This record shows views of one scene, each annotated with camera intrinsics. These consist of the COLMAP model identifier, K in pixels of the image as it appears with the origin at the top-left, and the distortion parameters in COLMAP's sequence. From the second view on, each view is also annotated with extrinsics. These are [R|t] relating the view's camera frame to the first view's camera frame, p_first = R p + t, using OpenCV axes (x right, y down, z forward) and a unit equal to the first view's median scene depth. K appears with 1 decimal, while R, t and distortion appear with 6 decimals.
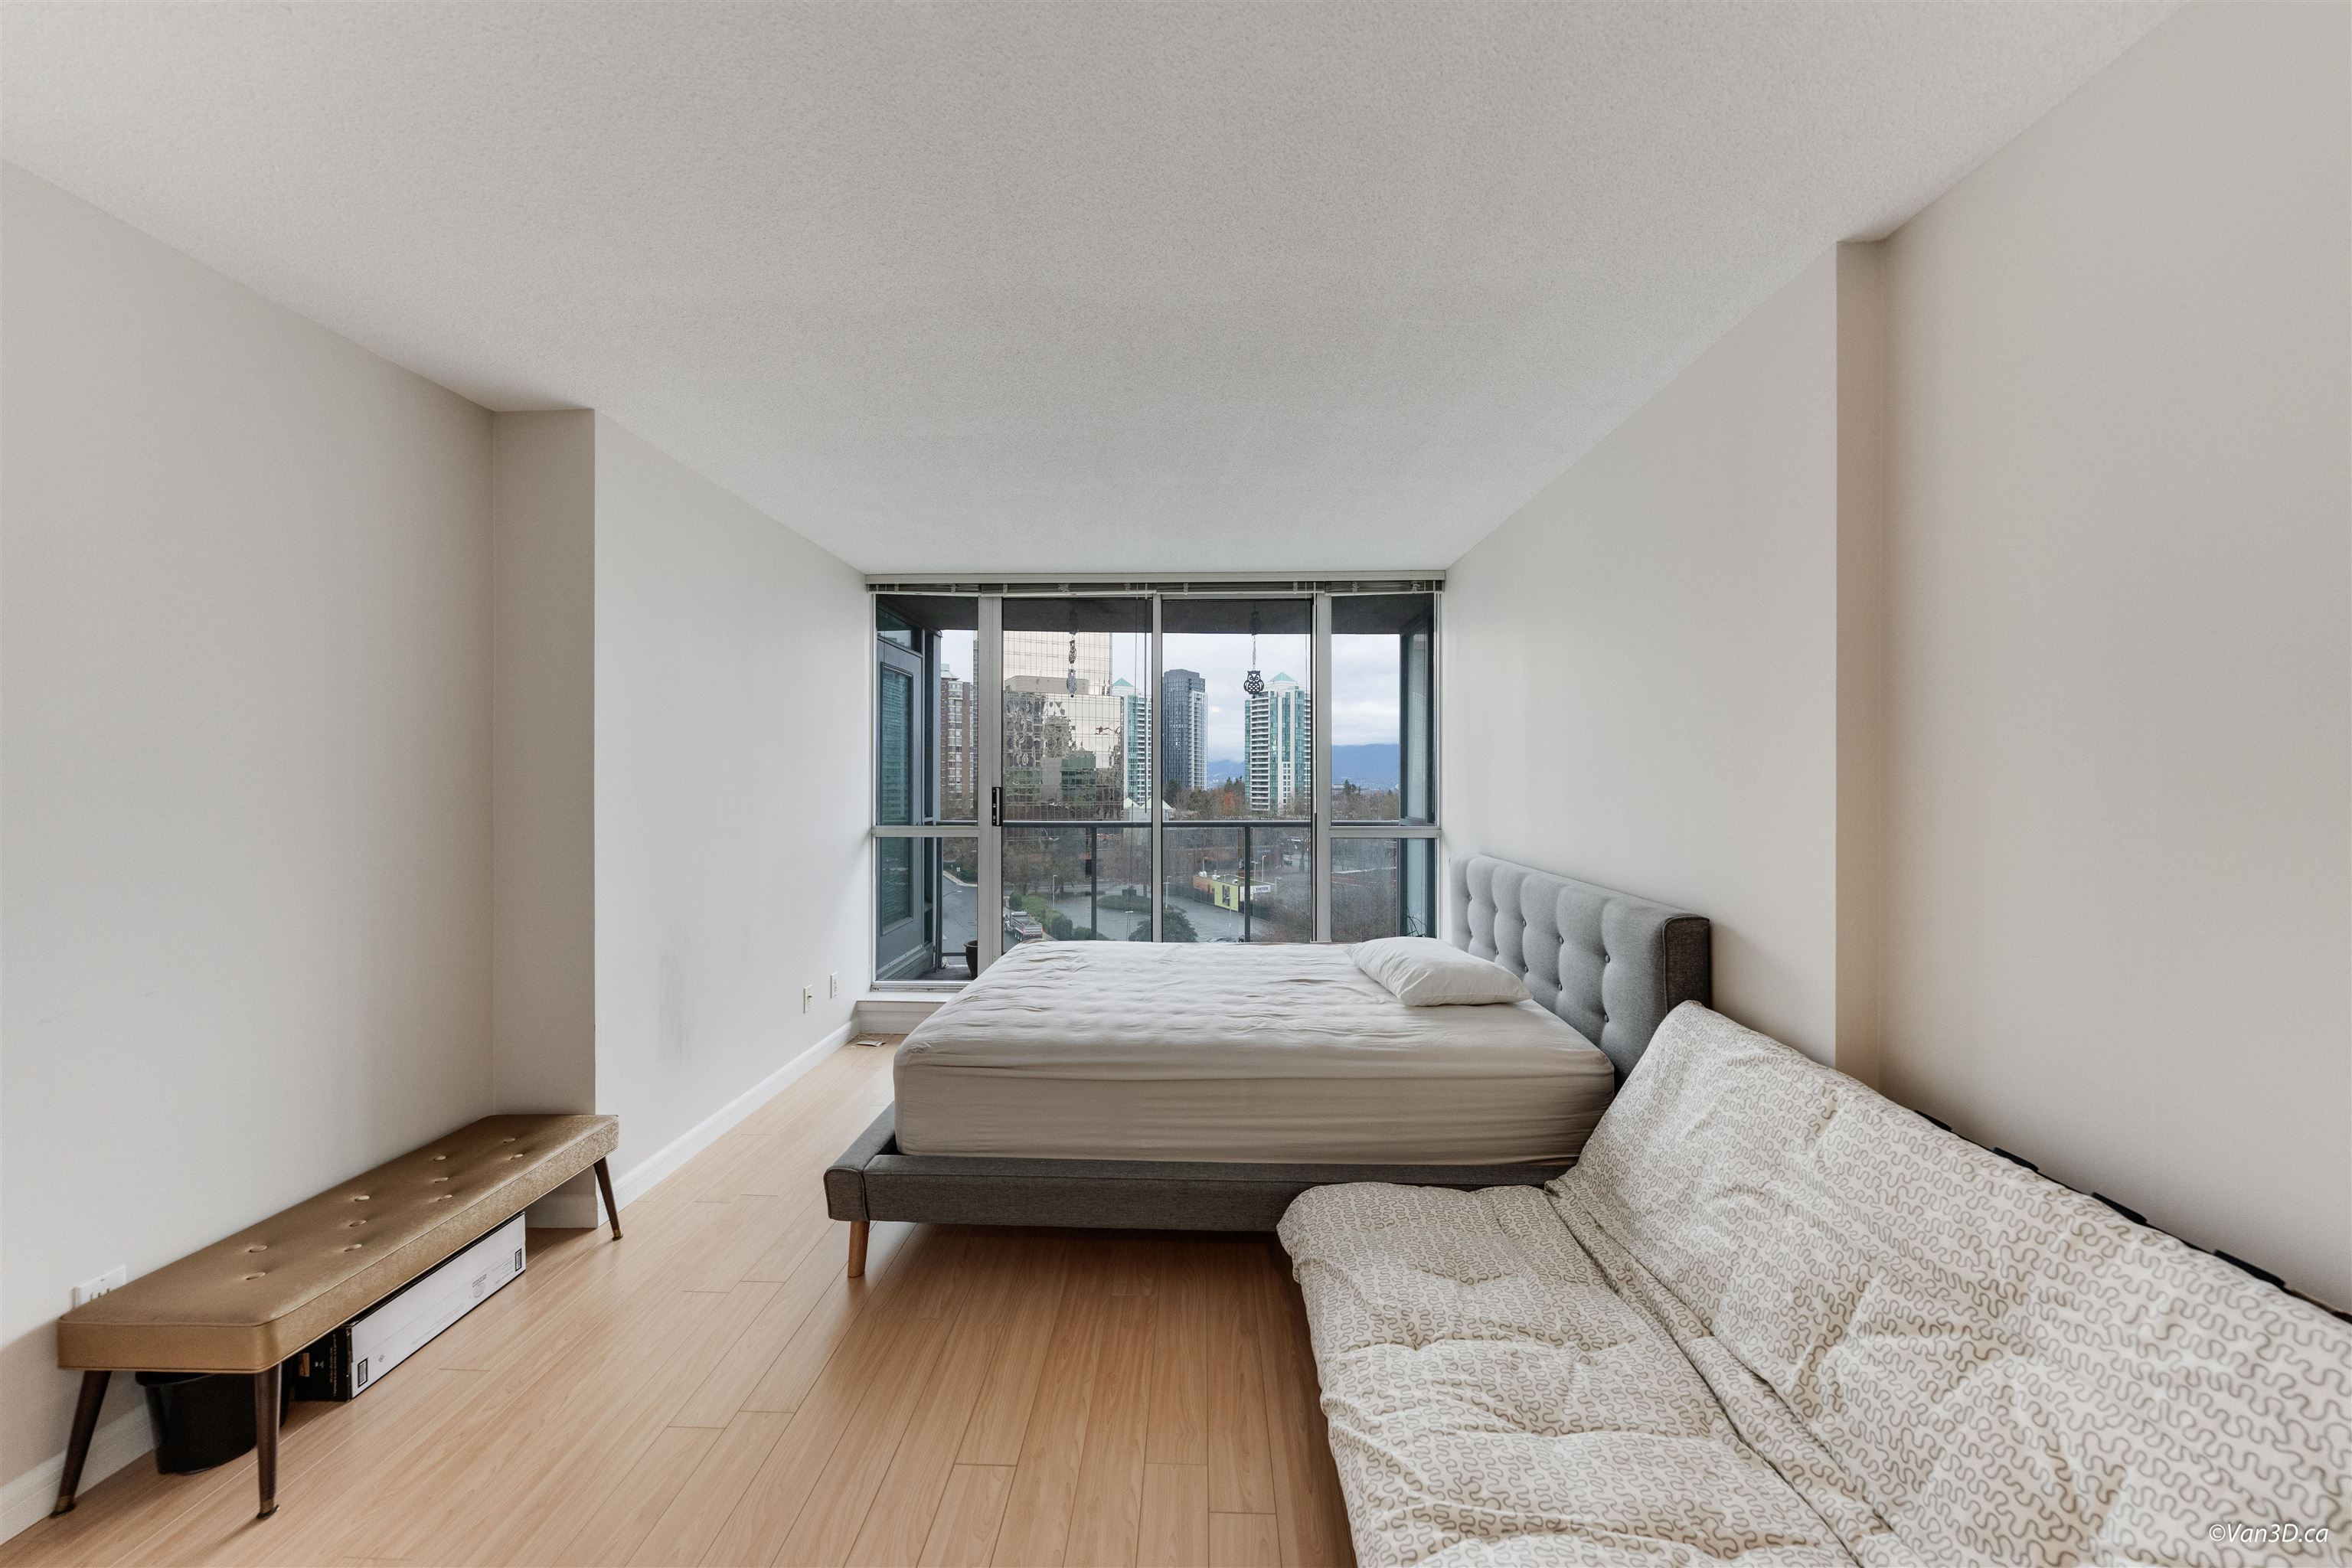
lens RADIAL K [[815.4, 0, 1171.8], [0, 815.4, 780.1], [0, 0, 1]] dist [-0.001233, -0.000046]
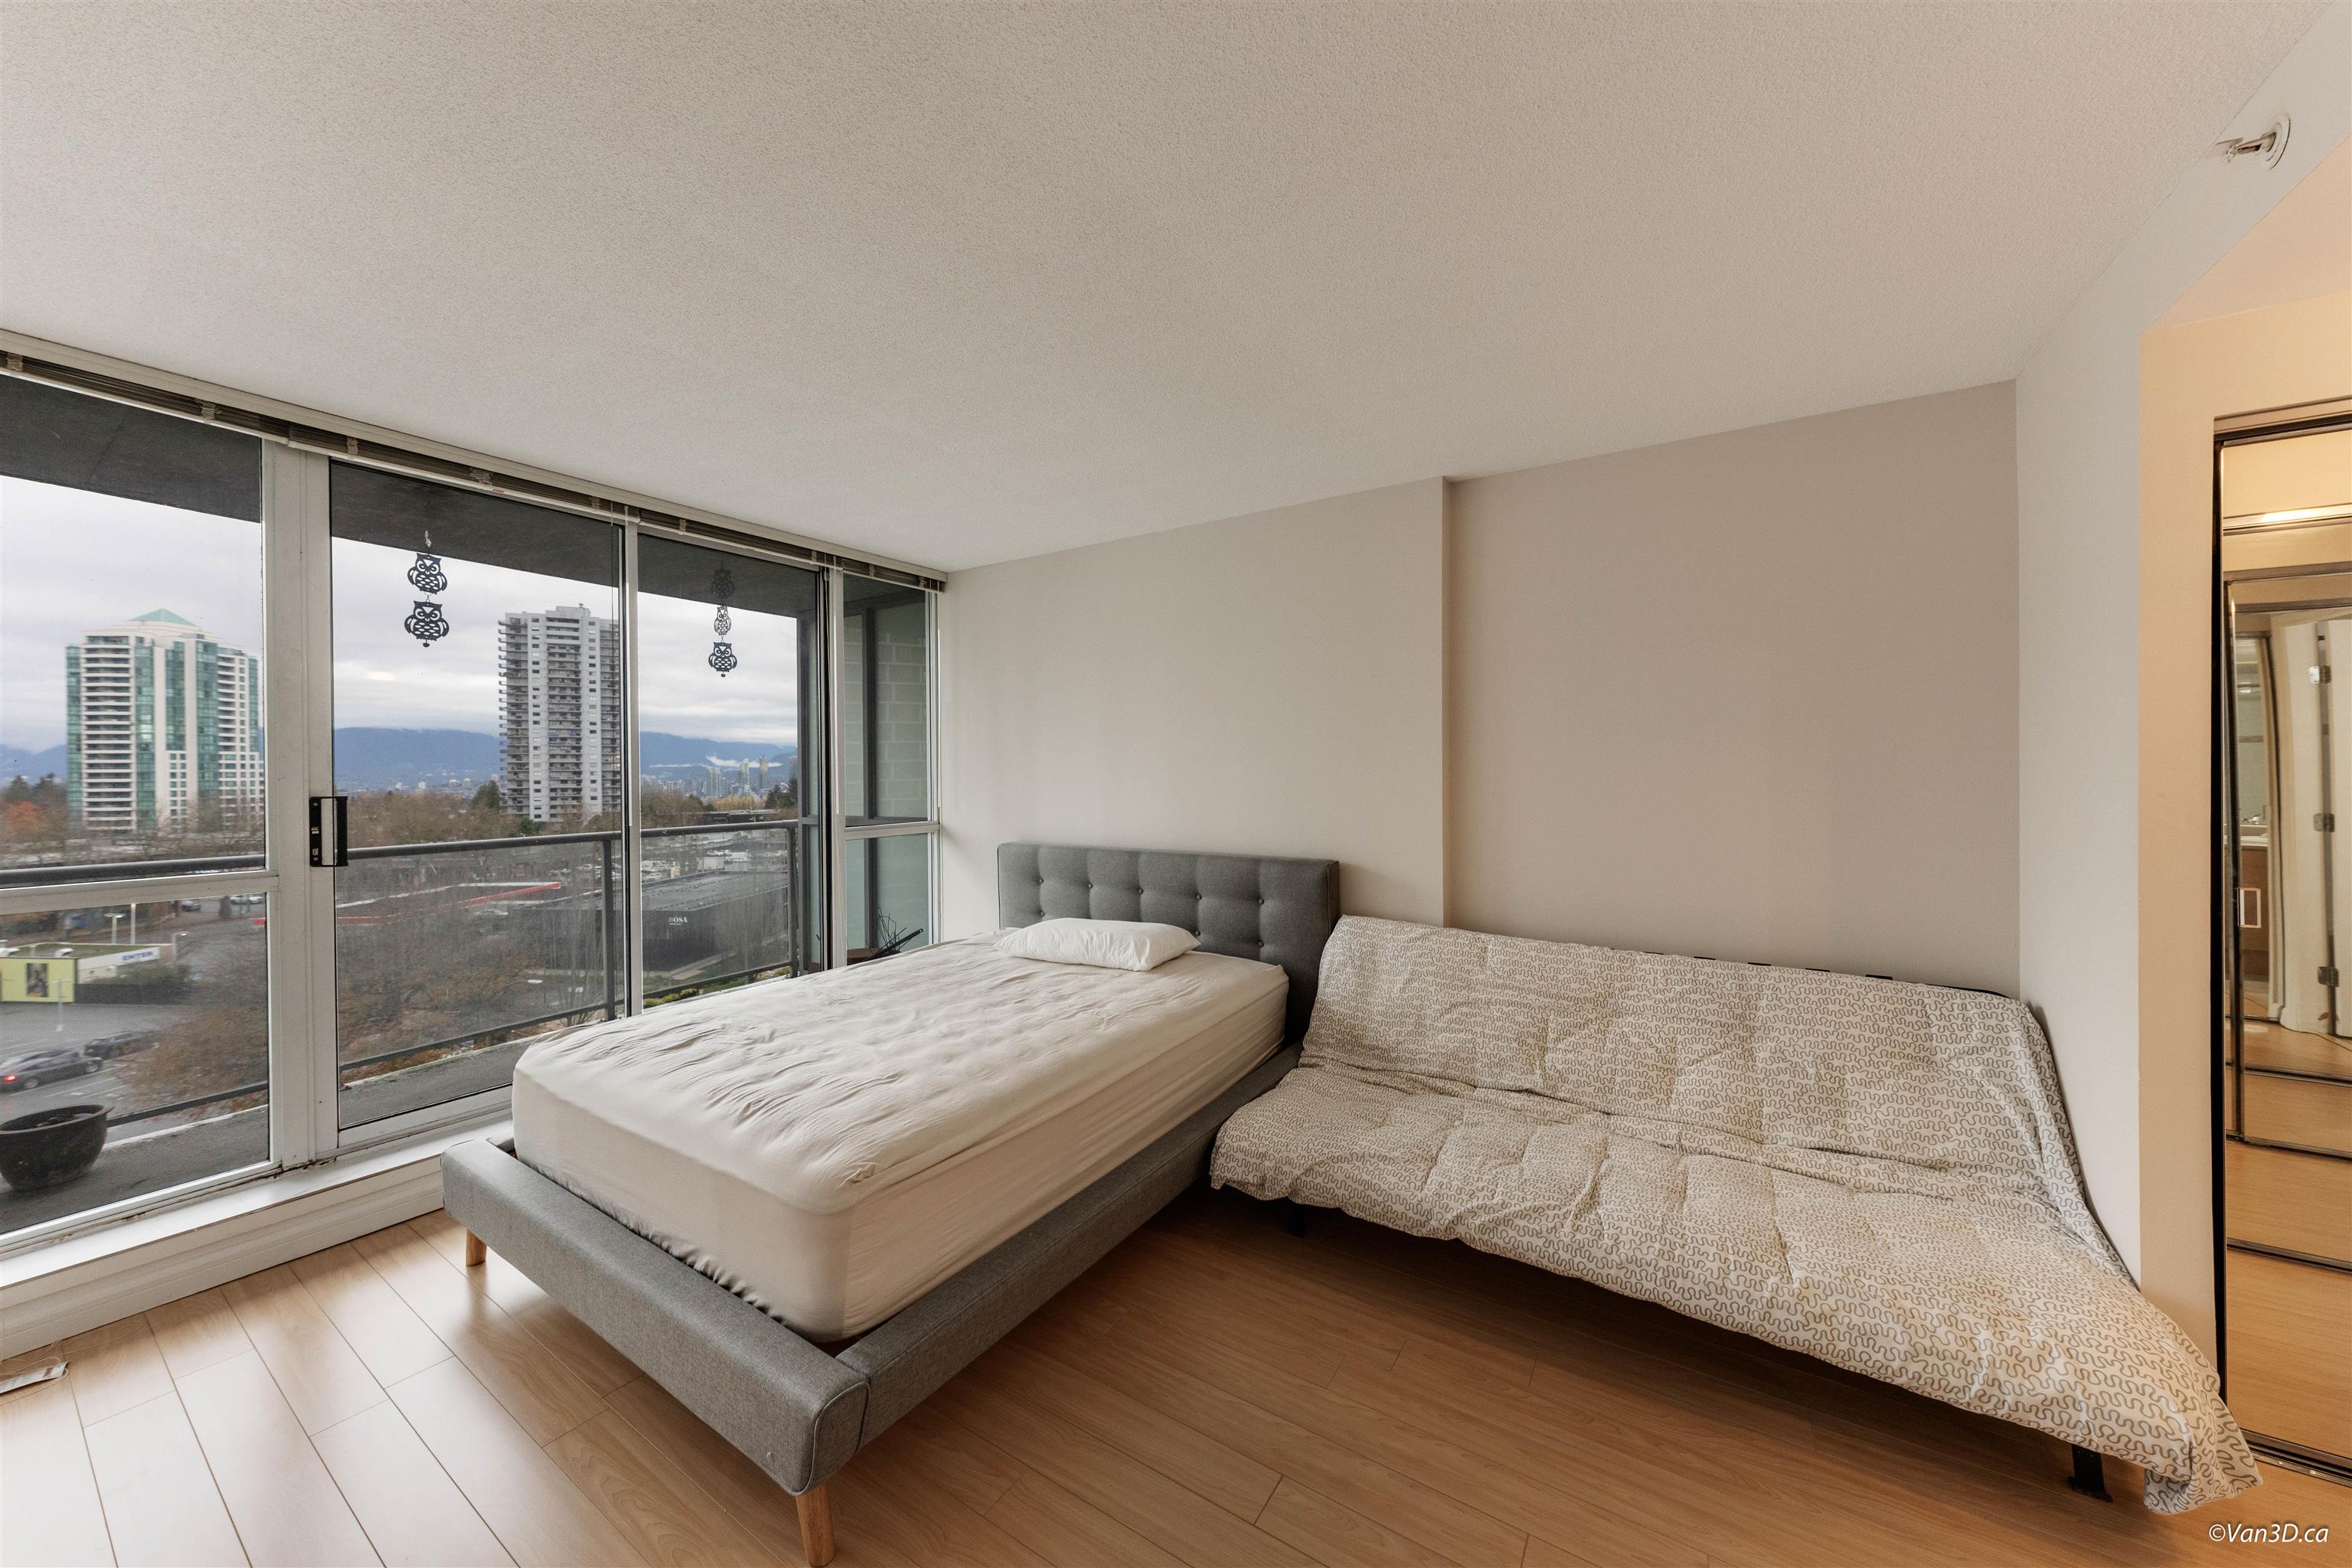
lens RADIAL K [[817.1, 0, 1168.9], [0, 817.1, 774.2], [0, 0, 1]] dist [0.000132, 0.000108]
pose [[0.516052, -0.009693, 0.856502, -0.391714], [0.009612, 0.999939, 0.005525, -0.004169], [-0.856503, 0.005382, 0.516113, 0.215320]]
